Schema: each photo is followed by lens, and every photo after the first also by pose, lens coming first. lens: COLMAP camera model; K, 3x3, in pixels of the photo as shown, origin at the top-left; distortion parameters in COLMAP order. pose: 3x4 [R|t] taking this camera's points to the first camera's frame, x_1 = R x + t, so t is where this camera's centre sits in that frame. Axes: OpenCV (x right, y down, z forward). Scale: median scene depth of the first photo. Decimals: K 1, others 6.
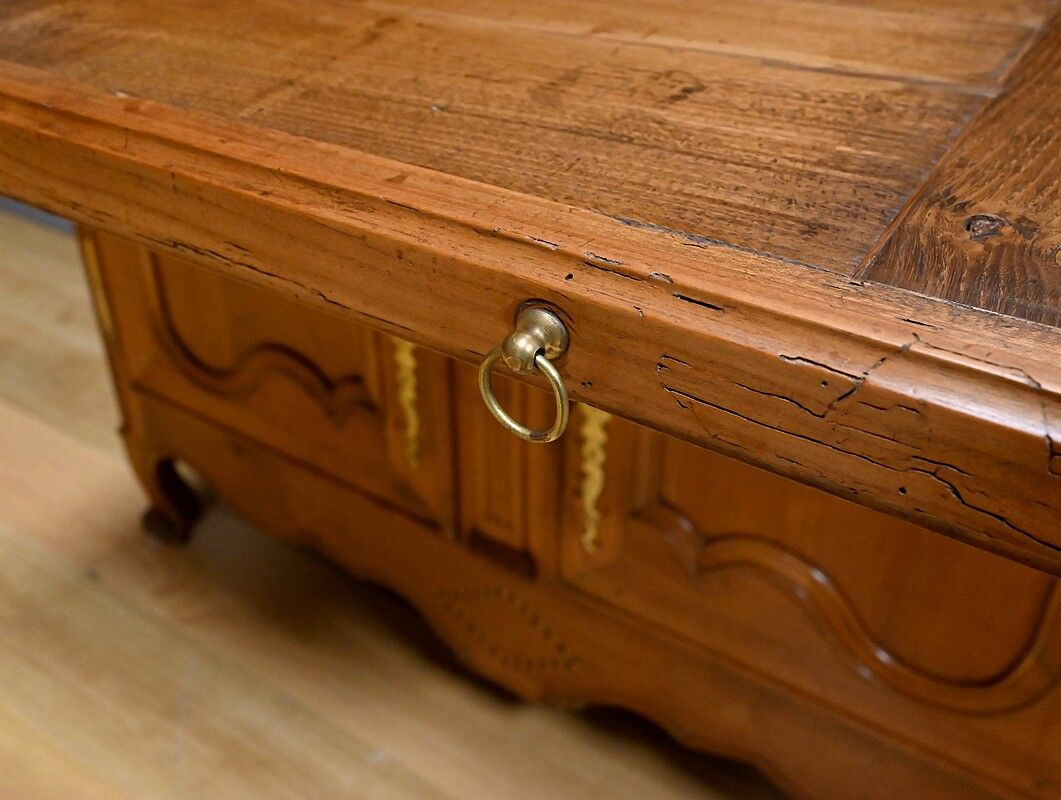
lens RADIAL K [[1024.0, 0, 519.0], [0, 1024.0, 366.1], [0, 0, 1]] dist [-0.005635, 0.000000]
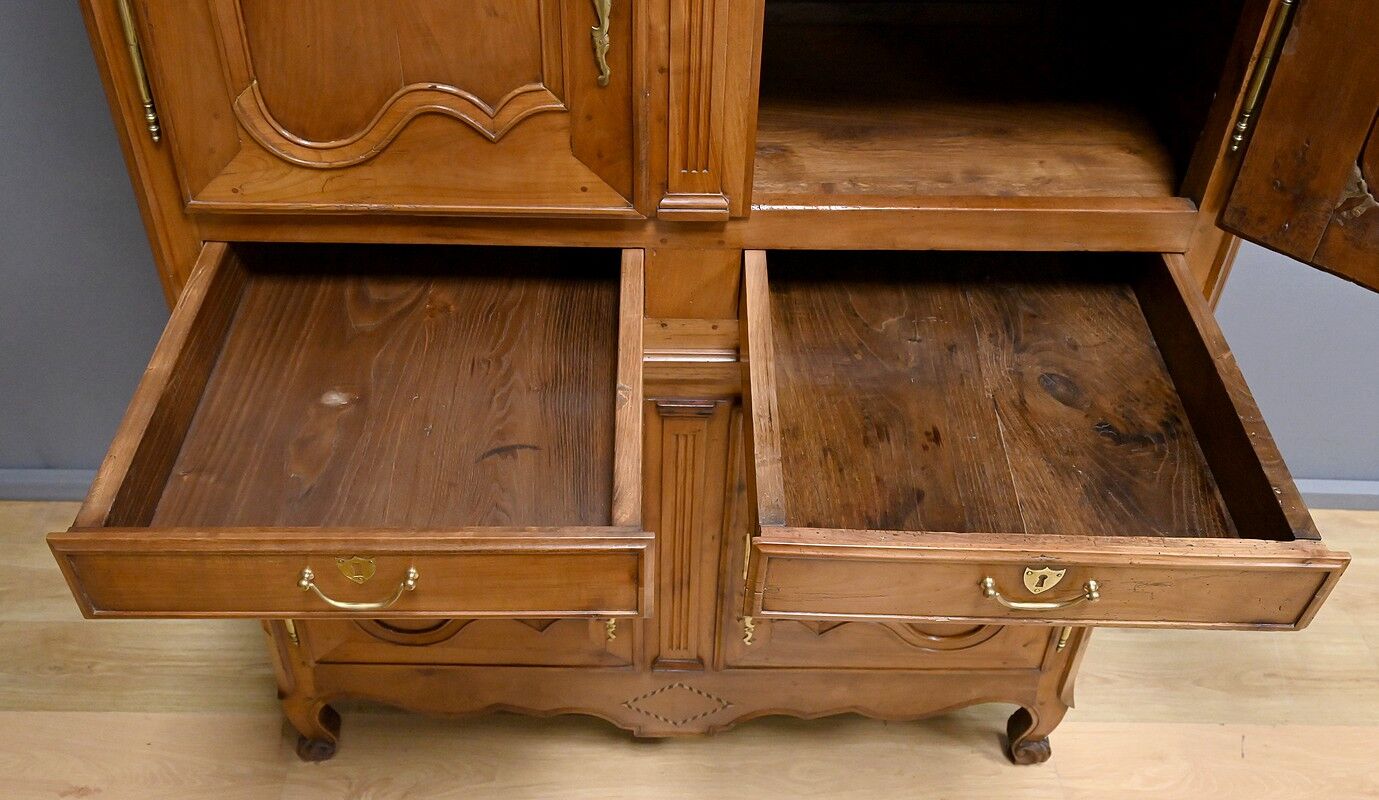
lens RADIAL K [[1172.6, 0, 668.5], [0, 1172.6, 299.4], [0, 0, 1]] dist [-0.003493, 0.004322]
pose [[0.836794, -0.319102, 0.444916, -0.642398], [0.279736, 0.947712, 0.153593, -0.615736], [-0.470664, -0.004067, 0.882303, -0.544845]]
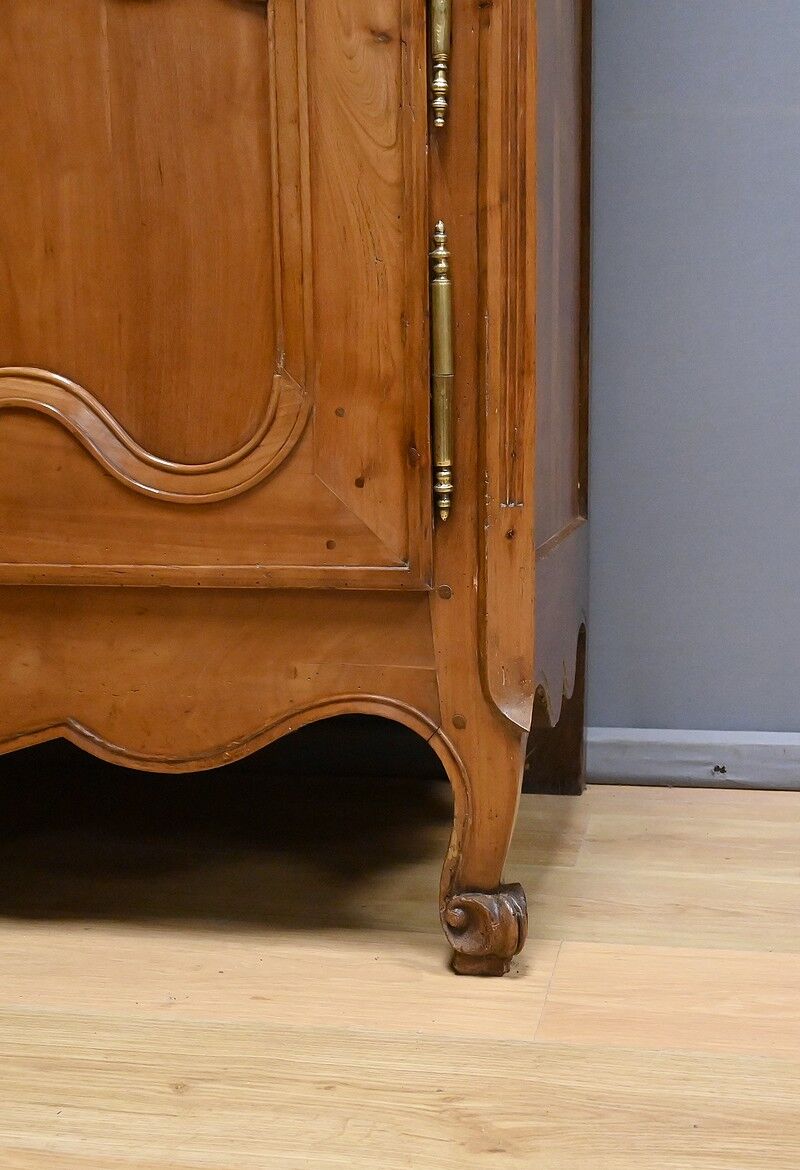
lens RADIAL K [[1469.7, 0, 432.5], [0, 1469.7, 637.5], [0, 0, 1]] dist [0.018853, 0.000000]
pose [[0.921970, -0.064477, 0.381856, 0.061801], [0.212834, 0.908139, -0.360534, 0.758866], [-0.323532, 0.413673, 0.851000, -0.097034]]
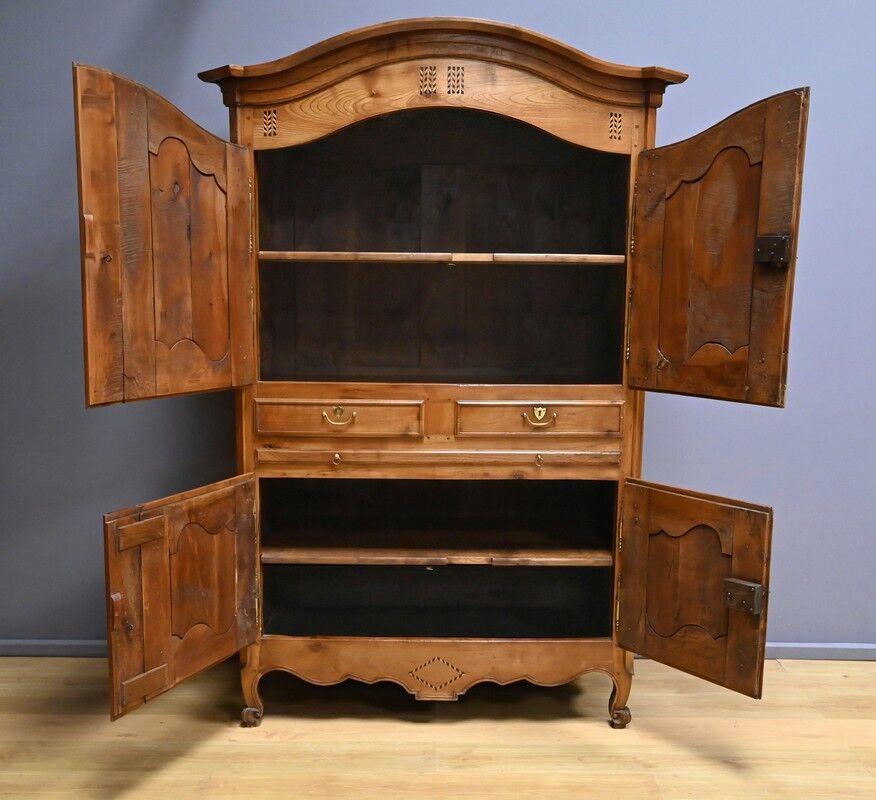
lens RADIAL K [[1024.7, 0, 455.5], [0, 1024.7, 415.4], [0, 0, 1]] dist [-0.004758, 0.000000]
pose [[0.833880, -0.074222, 0.546932, -1.682845], [0.286813, 0.904895, -0.314490, 0.574852], [-0.471574, 0.419114, 0.775862, -1.821169]]
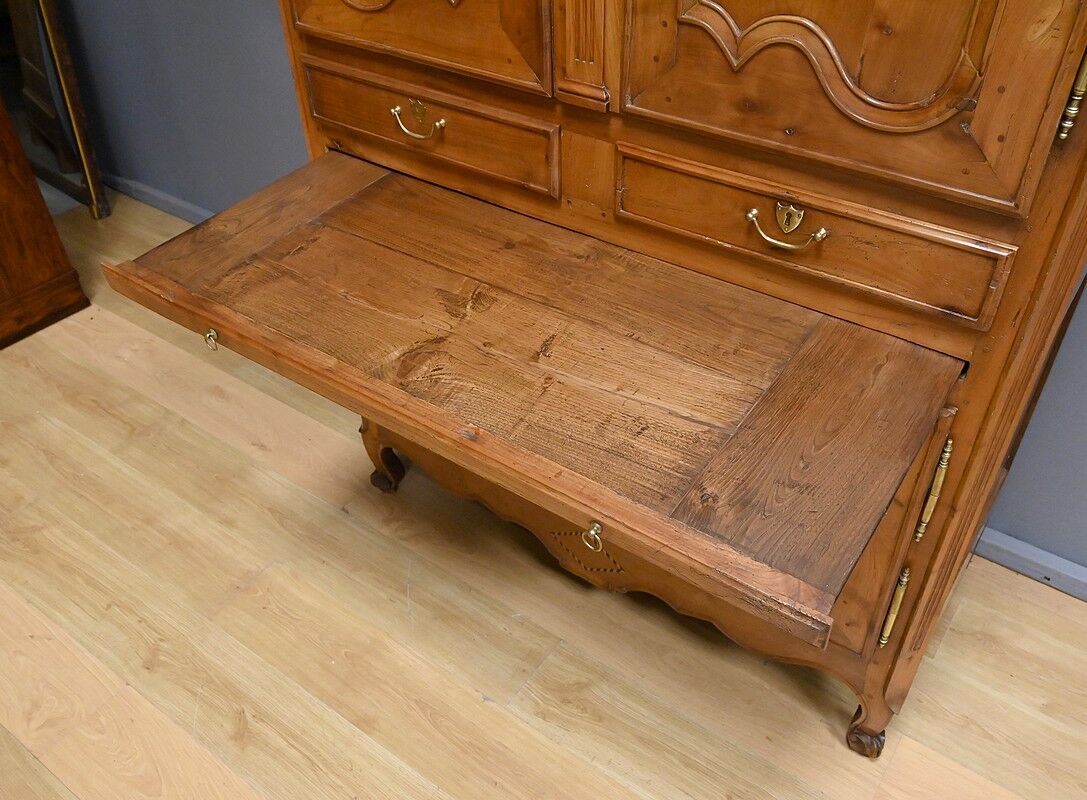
lens RADIAL K [[927.3, 0, 554.3], [0, 927.3, 402.3], [0, 0, 1]] dist [-0.003365, 0.004571]
pose [[0.998940, 0.008419, -0.045259, 0.004290], [-0.001937, 0.989951, 0.141398, -0.276513], [0.045995, -0.141160, 0.988918, -0.702847]]
